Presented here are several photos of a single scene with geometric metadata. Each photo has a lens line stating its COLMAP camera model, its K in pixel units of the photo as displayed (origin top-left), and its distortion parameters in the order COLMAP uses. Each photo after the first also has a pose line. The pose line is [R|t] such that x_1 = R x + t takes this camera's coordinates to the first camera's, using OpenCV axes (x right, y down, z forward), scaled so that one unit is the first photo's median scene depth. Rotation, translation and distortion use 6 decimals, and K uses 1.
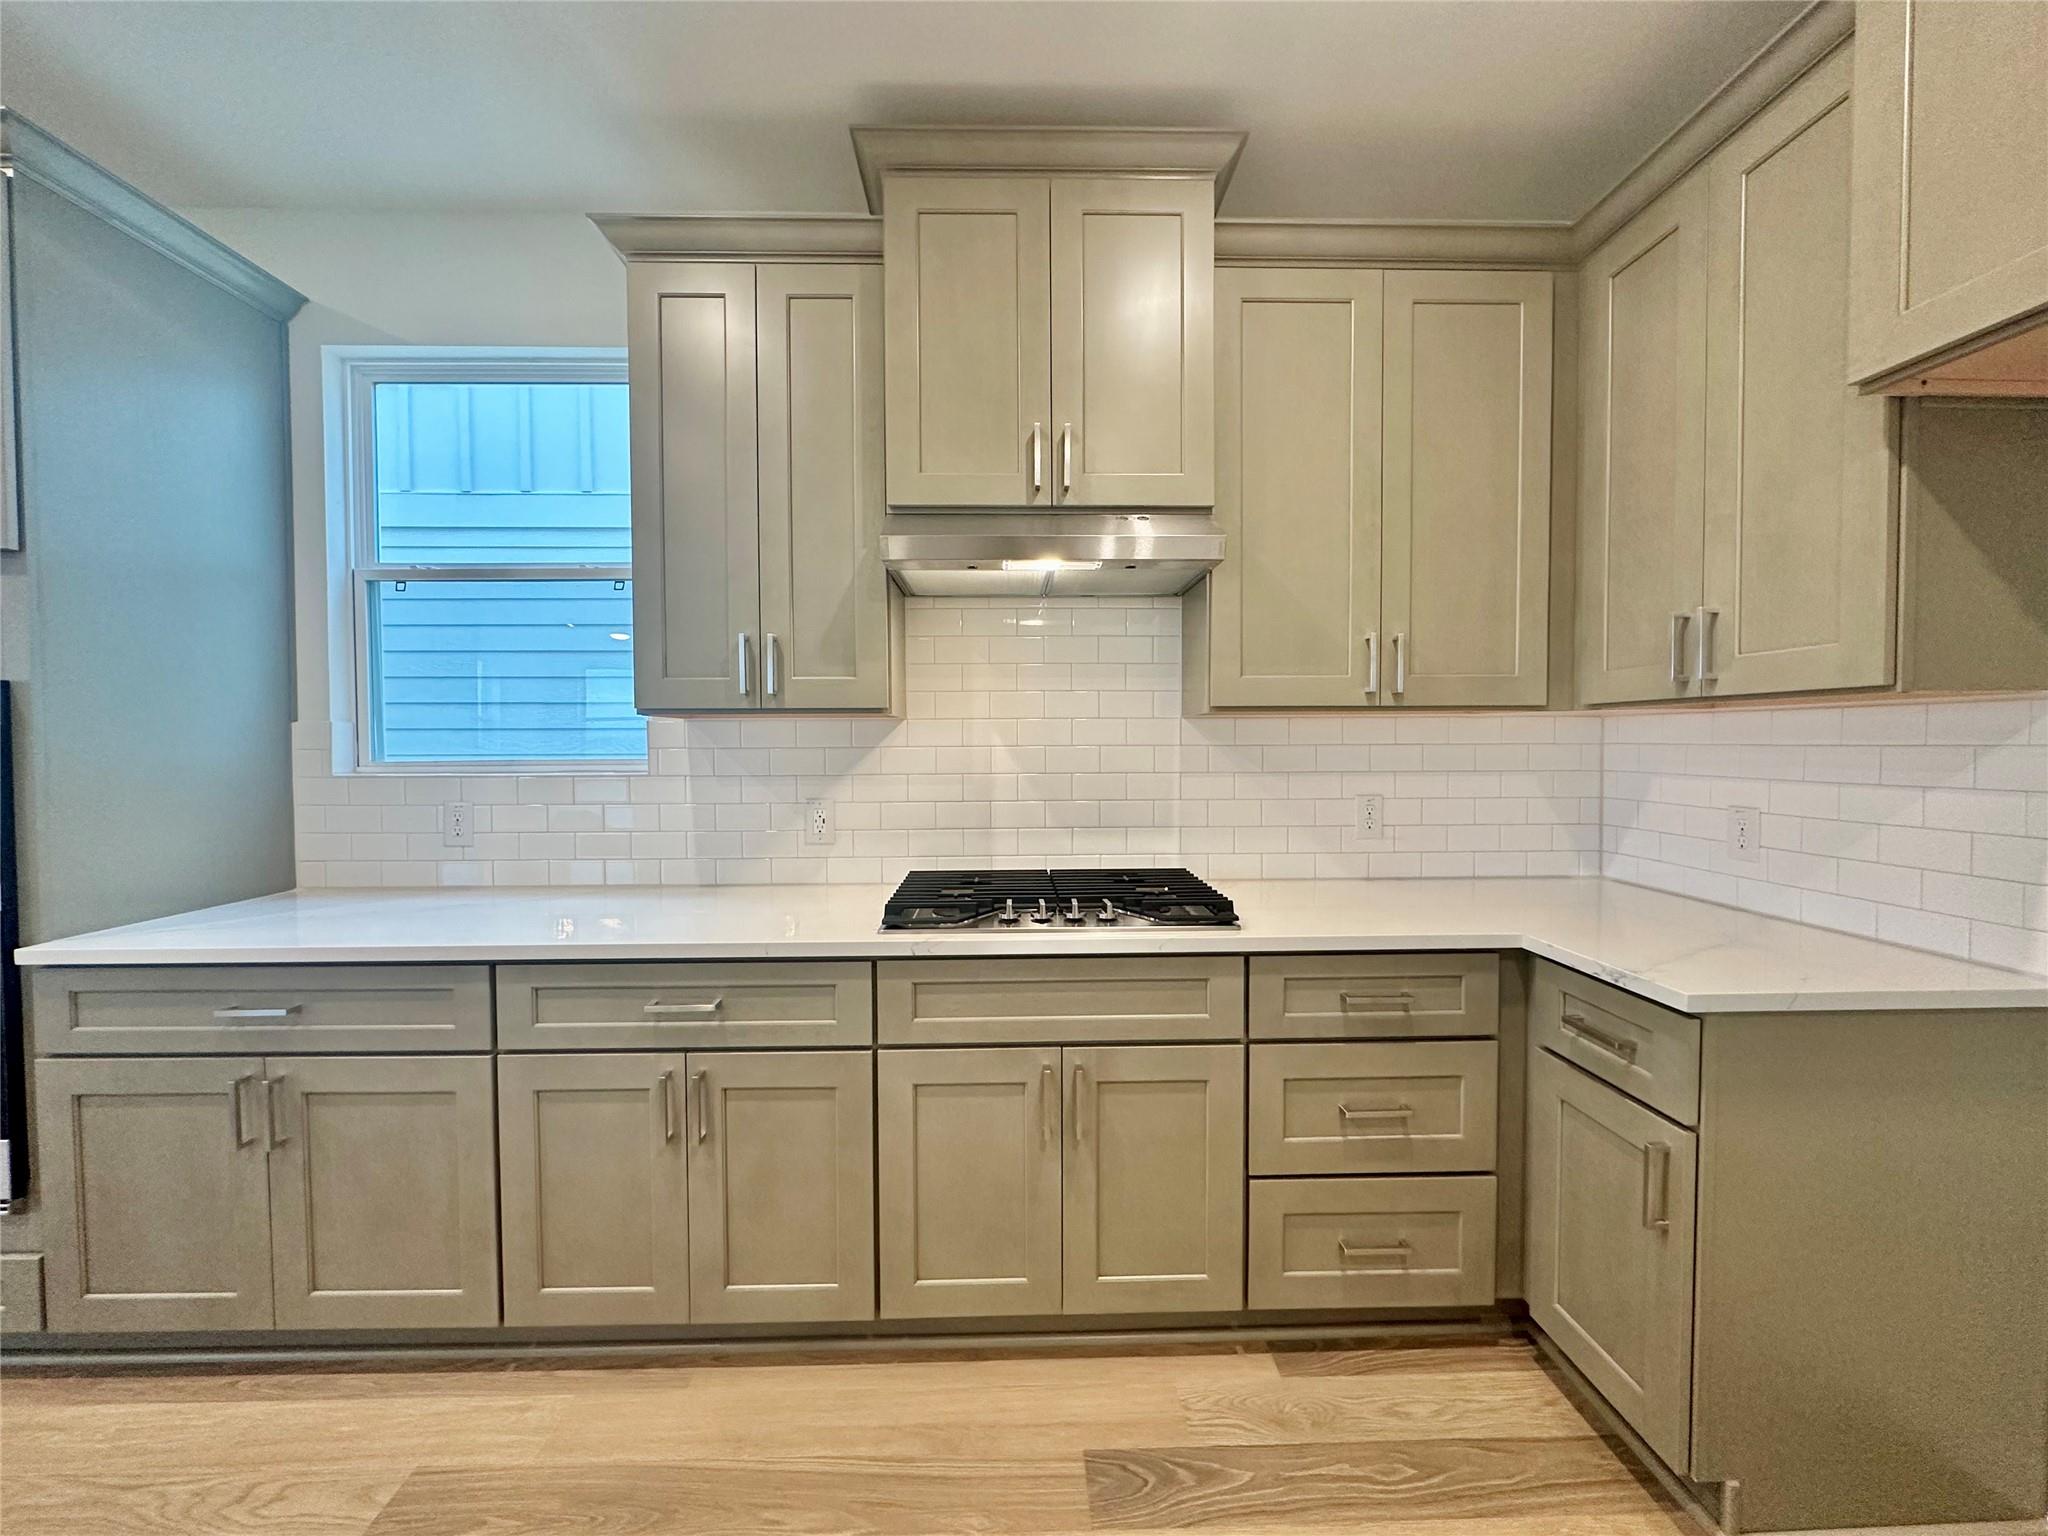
lens RADIAL K [[823.7, 0, 1024.0], [0, 823.7, 768.0], [0, 0, 1]] dist [-0.003354, -0.000147]
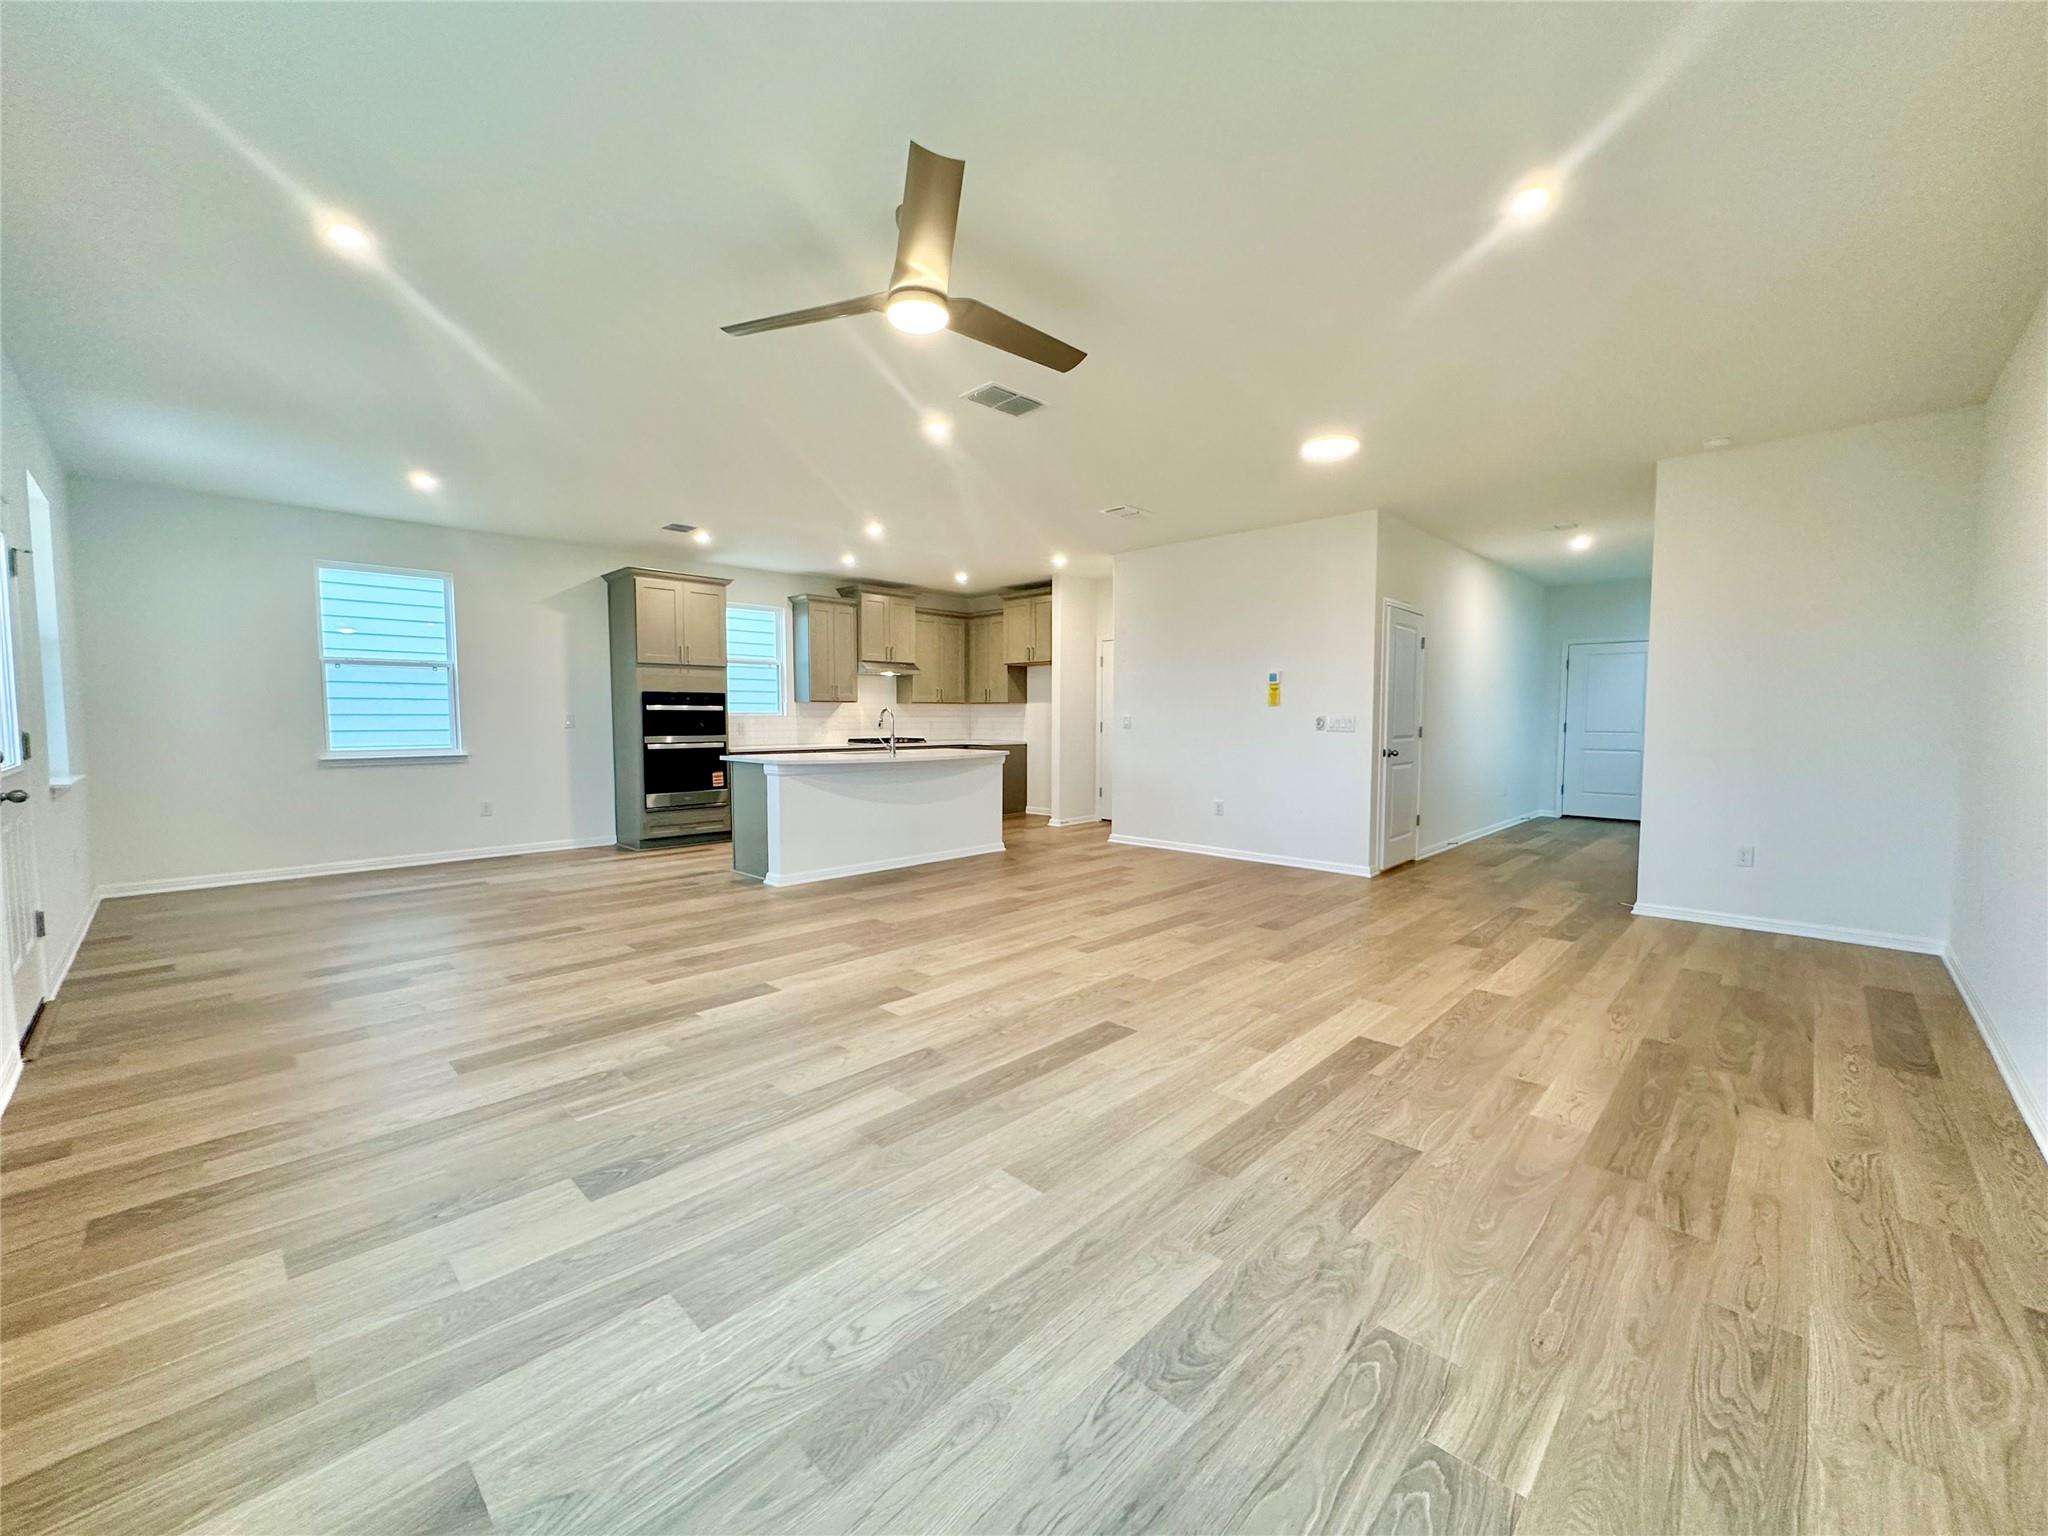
lens RADIAL K [[823.7, 0, 1024.0], [0, 823.7, 768.0], [0, 0, 1]] dist [-0.003354, -0.000147]
pose [[0.716939, -0.039706, 0.696004, -2.810966], [0.017825, 0.999094, 0.038635, 0.146696], [-0.696908, -0.015293, 0.716997, -3.086602]]
